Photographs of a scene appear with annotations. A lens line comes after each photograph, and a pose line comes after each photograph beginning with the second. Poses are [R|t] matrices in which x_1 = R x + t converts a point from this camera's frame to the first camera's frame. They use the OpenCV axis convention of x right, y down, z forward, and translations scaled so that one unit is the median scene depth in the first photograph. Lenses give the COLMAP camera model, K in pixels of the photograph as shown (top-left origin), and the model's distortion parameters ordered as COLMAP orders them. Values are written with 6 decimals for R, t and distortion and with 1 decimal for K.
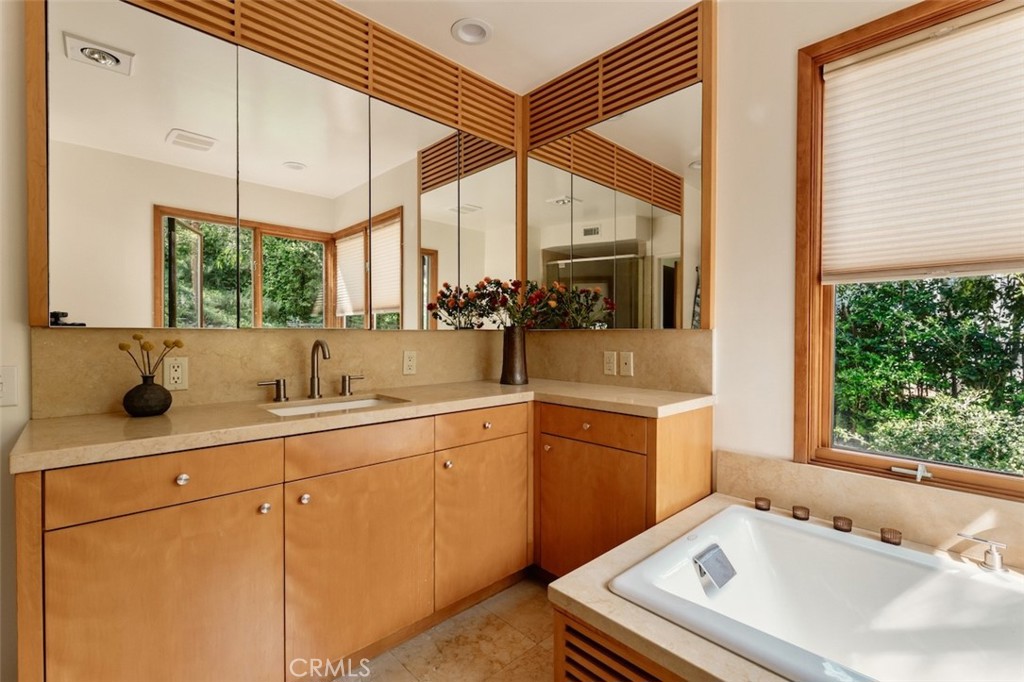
lens RADIAL K [[457.3, 0, 512.0], [0, 457.3, 340.8], [0, 0, 1]] dist [0.001820, 0.000347]
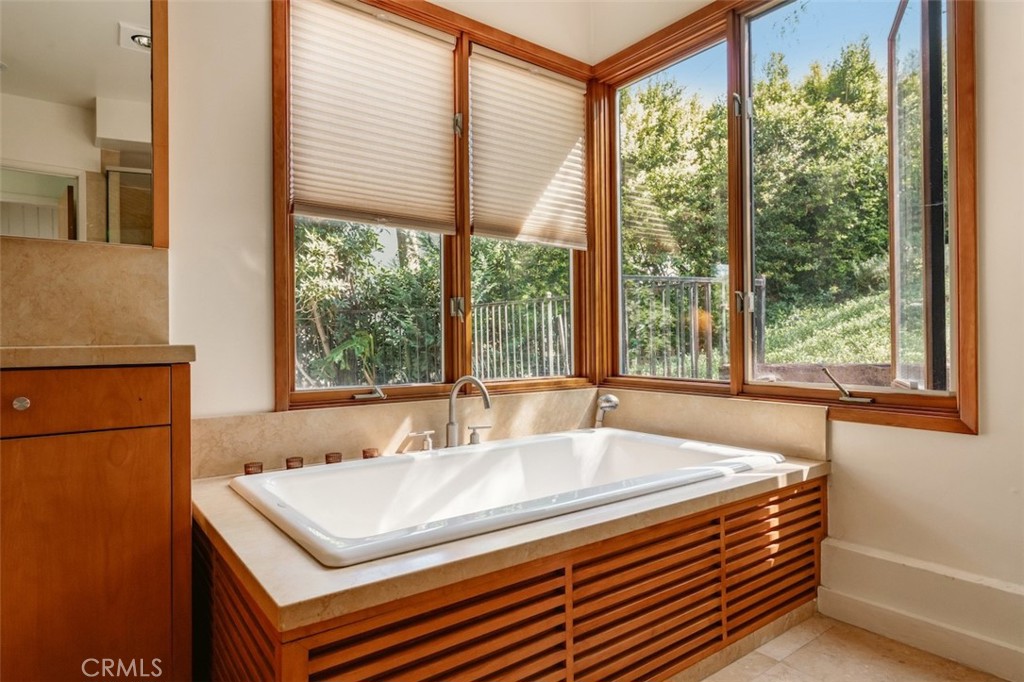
lens RADIAL K [[585.3, 0, 512.2], [0, 585.3, 338.4], [0, 0, 1]] dist [-0.001313, -0.000268]
pose [[0.112381, -0.000519, 0.993665, -0.425521], [0.019137, 0.999816, -0.001642, 0.132971], [-0.993481, 0.019200, 0.112370, 0.417888]]
